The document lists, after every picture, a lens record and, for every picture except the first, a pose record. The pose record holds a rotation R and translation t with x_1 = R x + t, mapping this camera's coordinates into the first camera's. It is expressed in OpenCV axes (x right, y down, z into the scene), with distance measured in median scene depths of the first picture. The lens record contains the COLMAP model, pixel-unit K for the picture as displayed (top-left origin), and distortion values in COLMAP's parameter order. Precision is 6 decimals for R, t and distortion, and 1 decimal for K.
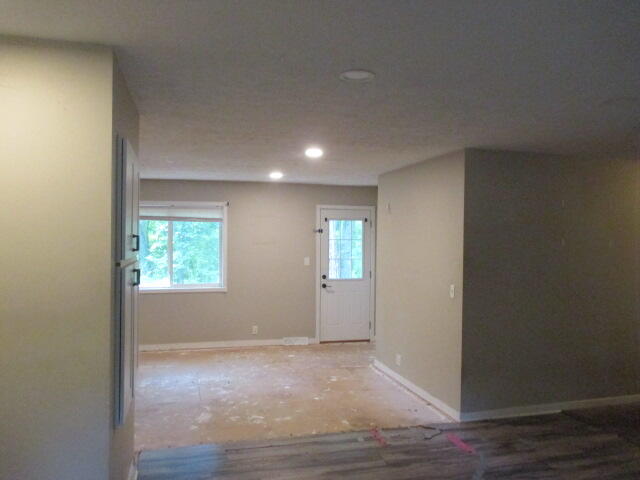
lens RADIAL K [[529.8, 0, 325.2], [0, 529.8, 240.4], [0, 0, 1]] dist [-0.029231, -0.002352]
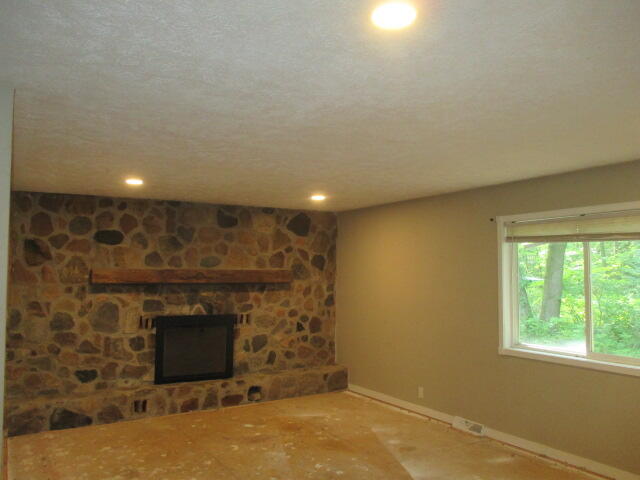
lens RADIAL K [[529.8, 0, 325.2], [0, 529.8, 240.4], [0, 0, 1]] dist [-0.029231, -0.002352]
pose [[0.285140, -0.061341, -0.956521, 0.174717], [-0.018233, 0.997422, -0.069400, 0.006940], [0.958313, 0.037228, 0.283286, 0.529860]]
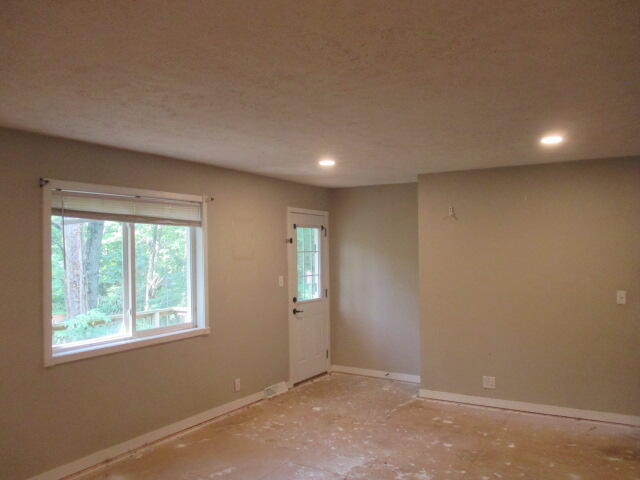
lens RADIAL K [[529.8, 0, 325.2], [0, 529.8, 240.4], [0, 0, 1]] dist [-0.029231, -0.002352]
pose [[0.715924, 0.000197, 0.698178, -0.515283], [0.020073, 0.999581, -0.020866, -0.001111], [-0.697889, 0.028953, 0.715620, 0.411910]]
